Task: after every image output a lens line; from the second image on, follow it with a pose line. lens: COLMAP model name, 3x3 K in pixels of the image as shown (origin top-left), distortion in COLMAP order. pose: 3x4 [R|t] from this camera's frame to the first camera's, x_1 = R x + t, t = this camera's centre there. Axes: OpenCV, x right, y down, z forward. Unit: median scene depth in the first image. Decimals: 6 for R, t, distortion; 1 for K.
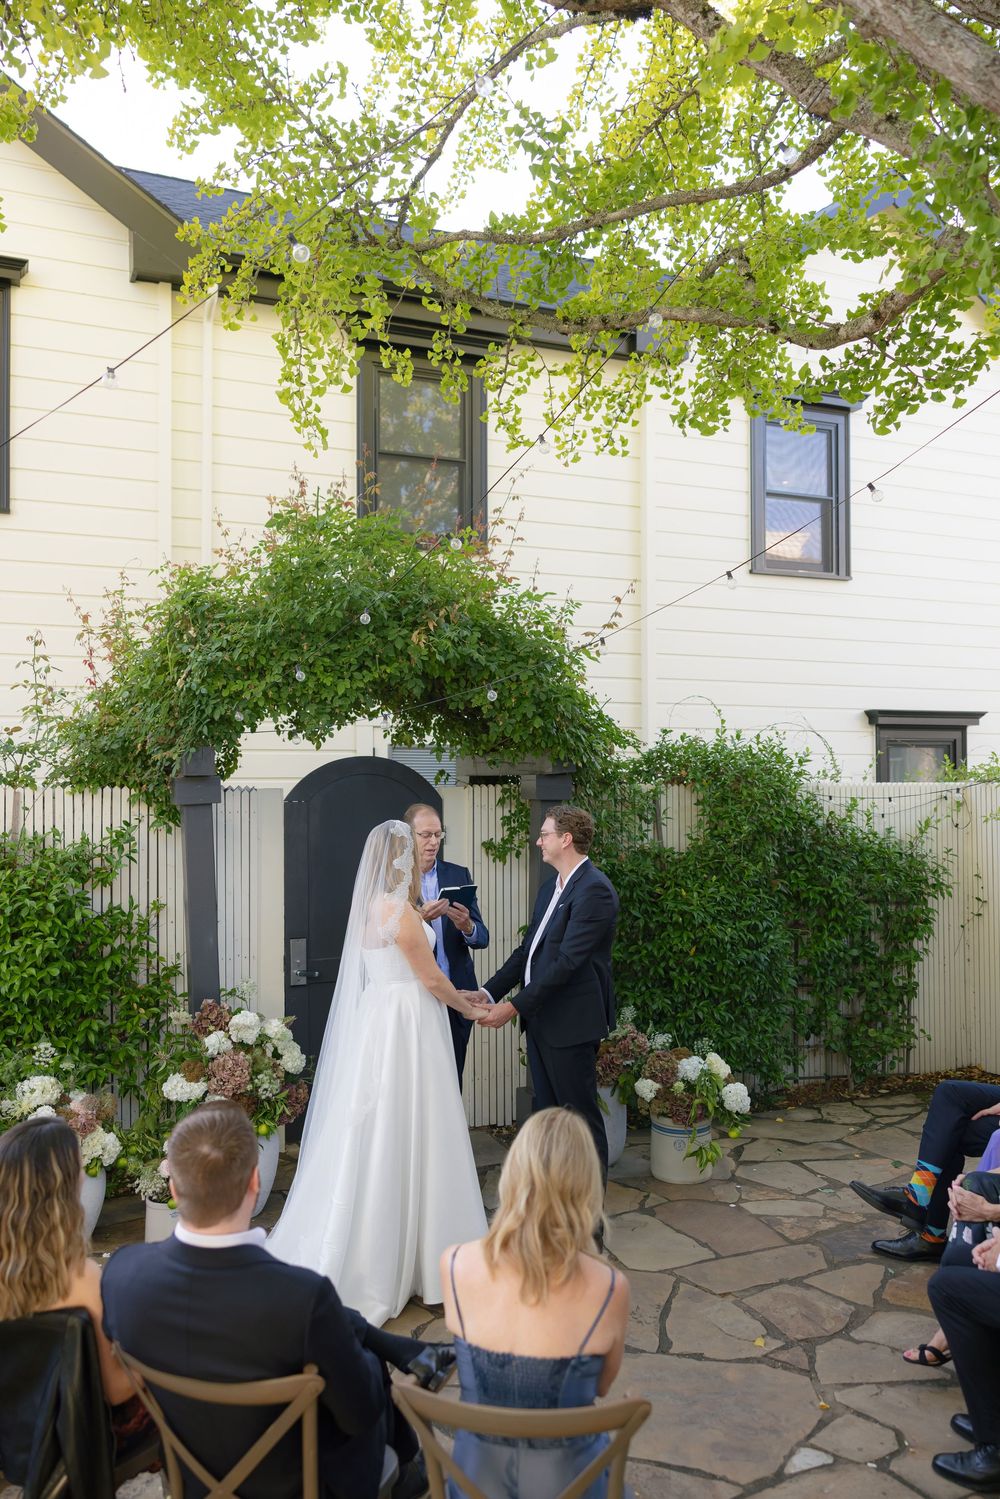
lens RADIAL K [[1175.9, 0, 500.0], [0, 1175.9, 749.5], [0, 0, 1]] dist [-0.002783, 0.003646]
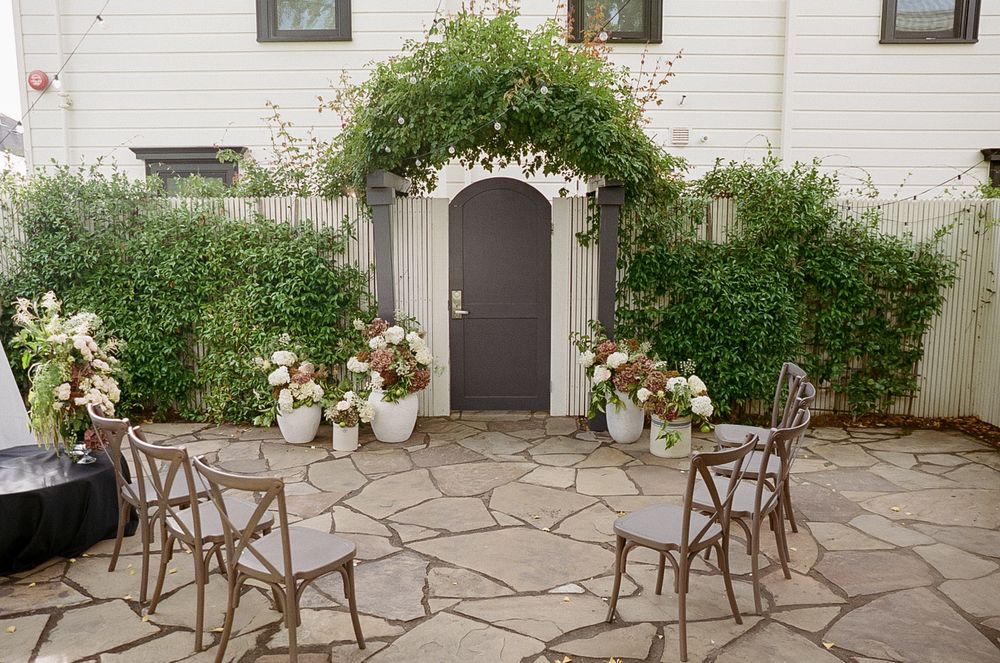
lens RADIAL K [[804.8, 0, 500.0], [0, 804.8, 331.5], [0, 0, 1]] dist [-0.113446, 0.119765]
pose [[0.915392, 0.057201, -0.398479, 0.316778], [0.007046, 0.987425, 0.157930, 0.039652], [0.402502, -0.147375, 0.903478, 0.006786]]
